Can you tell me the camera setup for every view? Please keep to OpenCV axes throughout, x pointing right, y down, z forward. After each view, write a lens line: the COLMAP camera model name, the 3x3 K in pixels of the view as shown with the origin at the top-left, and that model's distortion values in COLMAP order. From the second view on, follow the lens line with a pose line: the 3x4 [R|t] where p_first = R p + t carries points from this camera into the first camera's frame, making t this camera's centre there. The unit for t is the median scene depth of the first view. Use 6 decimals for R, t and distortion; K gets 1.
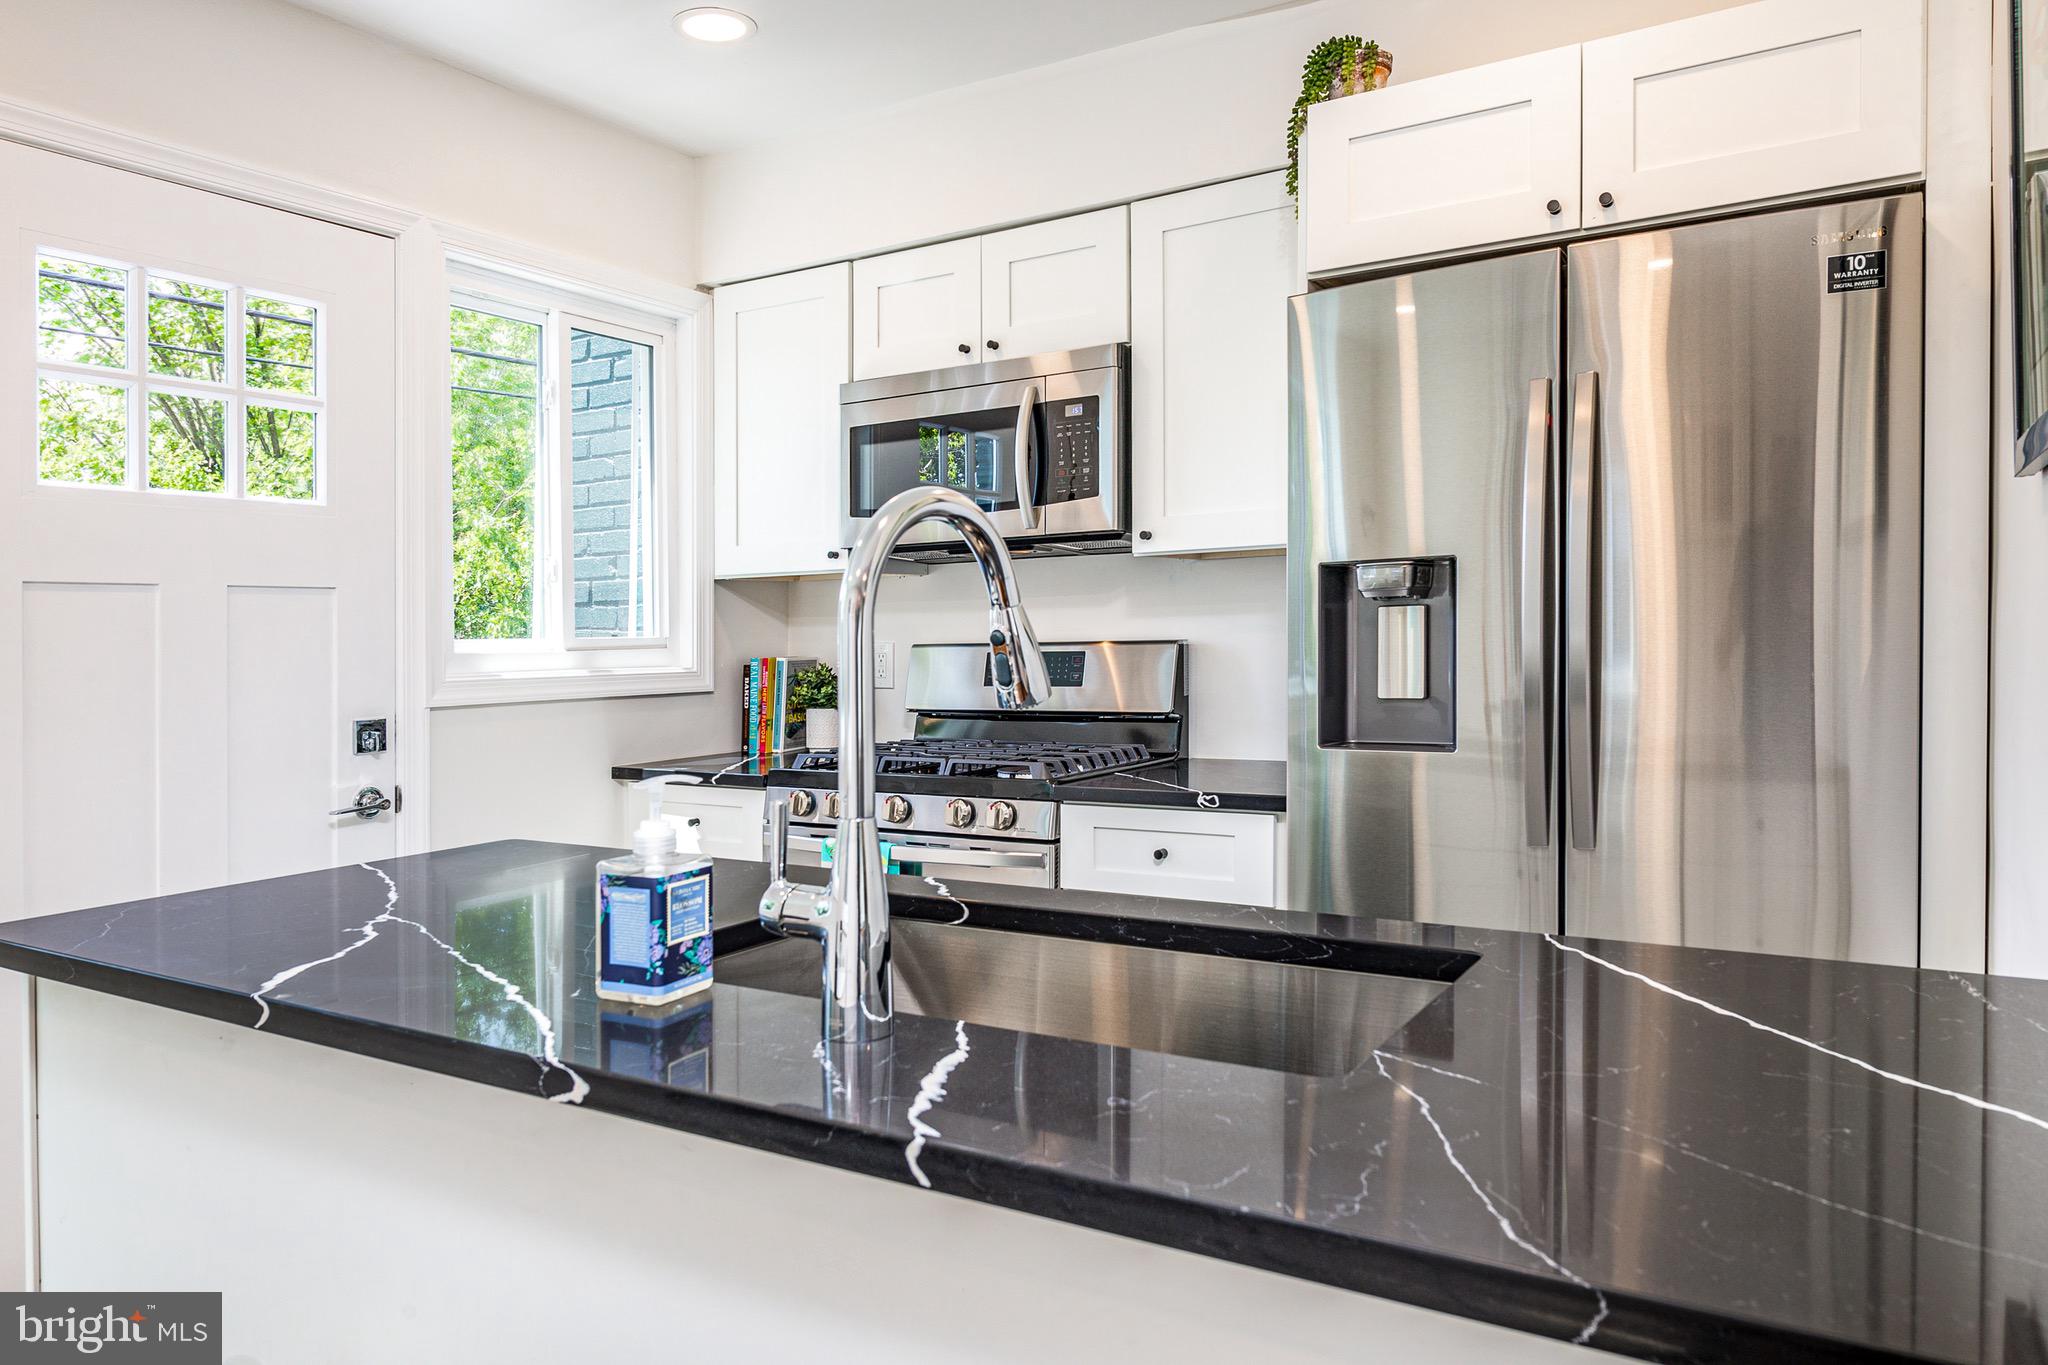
lens RADIAL K [[1340.7, 0, 1027.0], [0, 1340.7, 654.3], [0, 0, 1]] dist [0.002228, 0.000229]
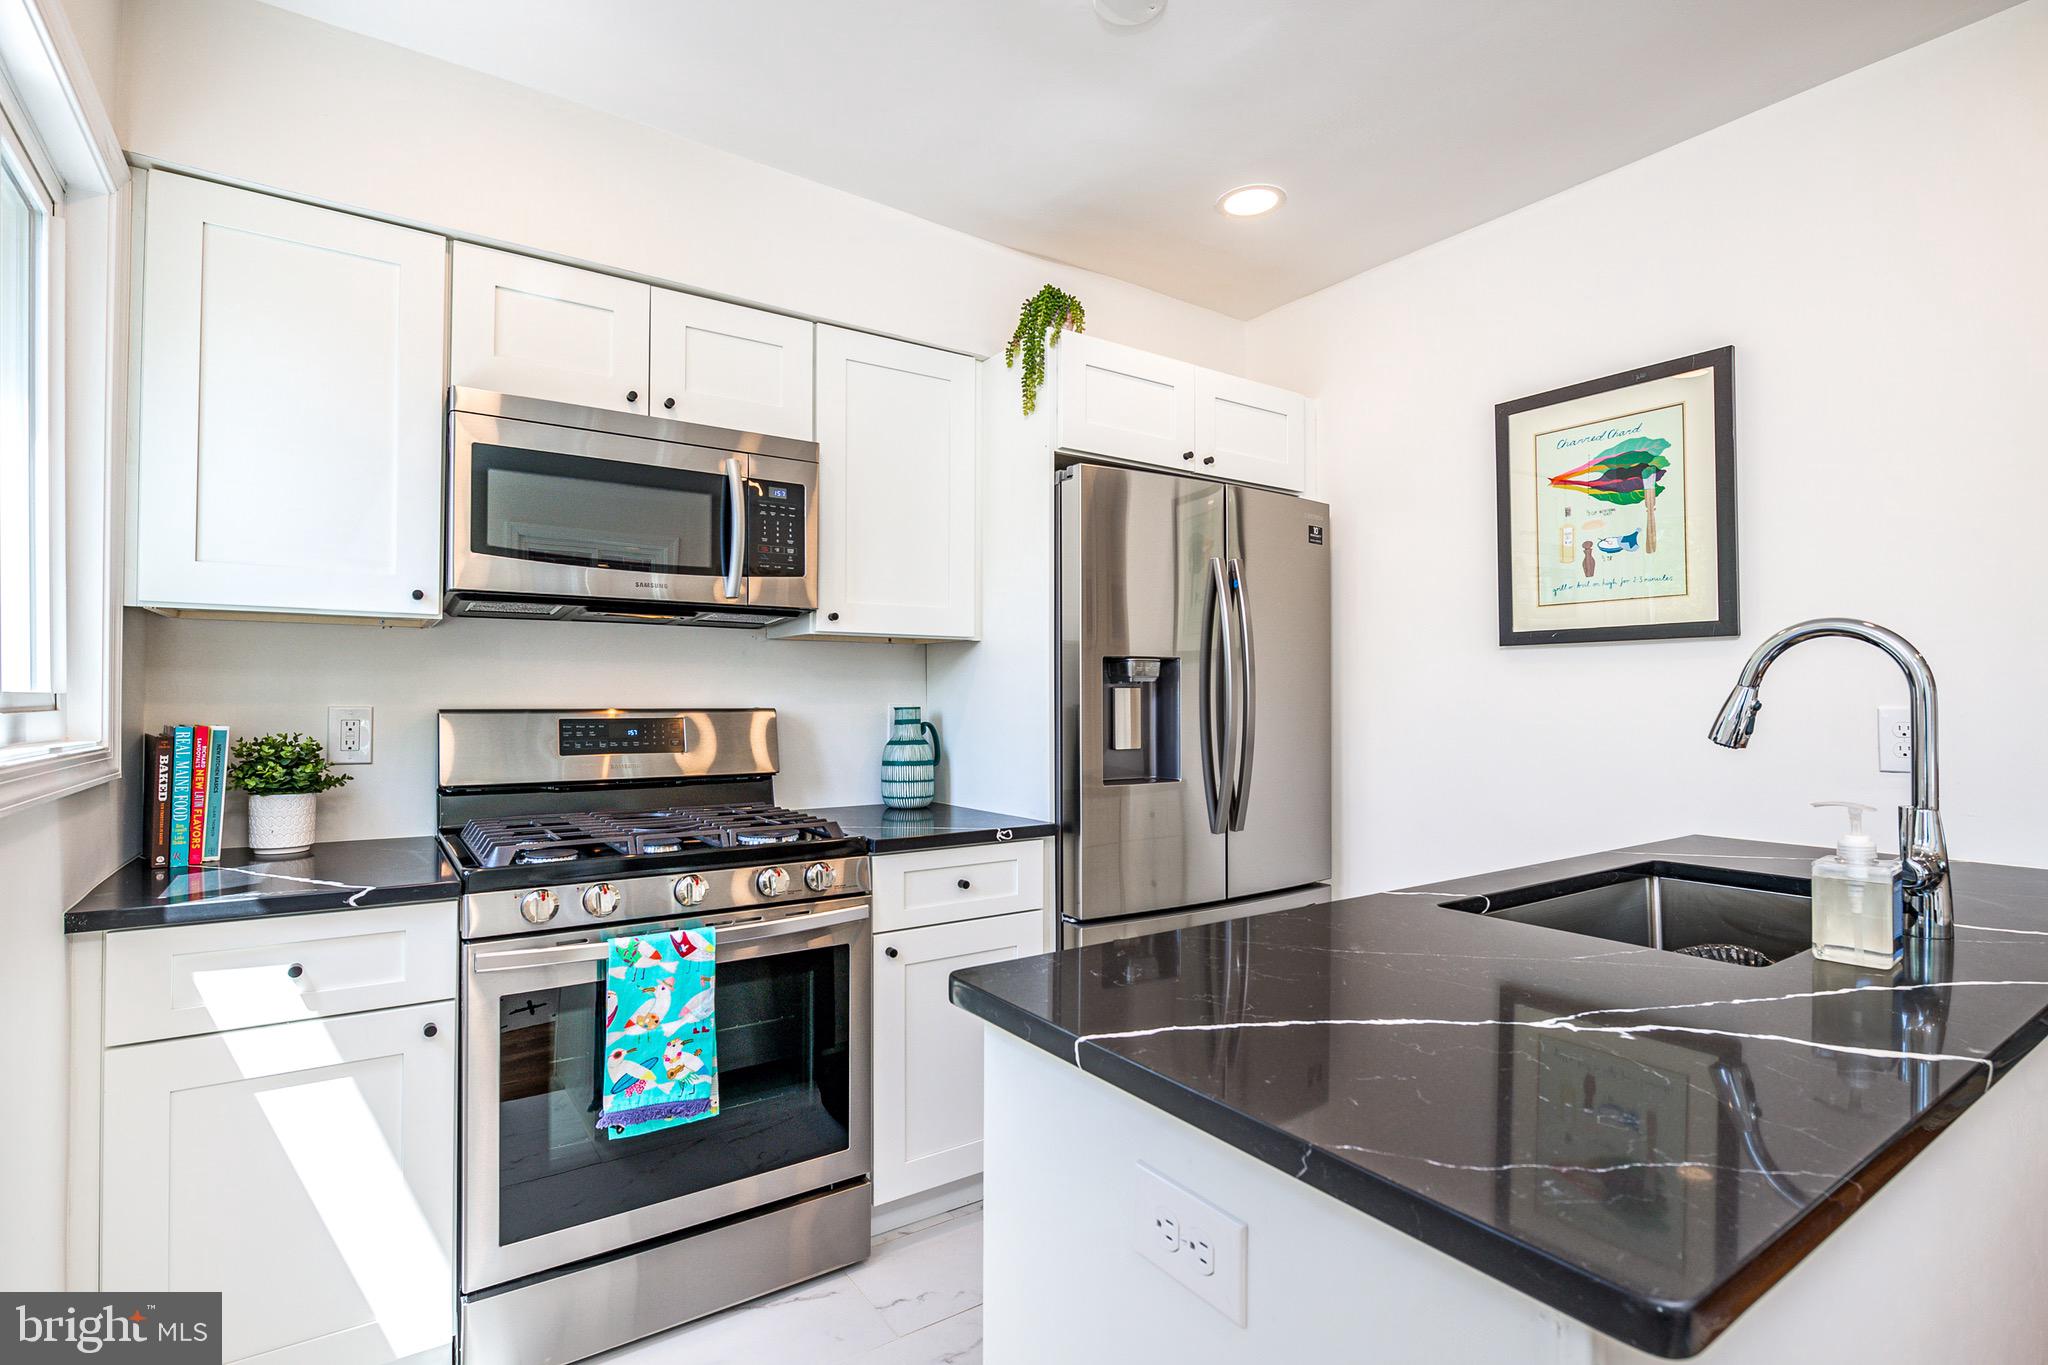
lens RADIAL K [[1005.1, 0, 926.3], [0, 1005.1, 693.2], [0, 0, 1]] dist [-0.004427, -0.000296]
pose [[0.413051, 0.027799, 0.910284, -0.608284], [0.002275, 0.999499, -0.031555, 0.003588], [-0.910705, 0.015105, 0.412781, 0.531789]]
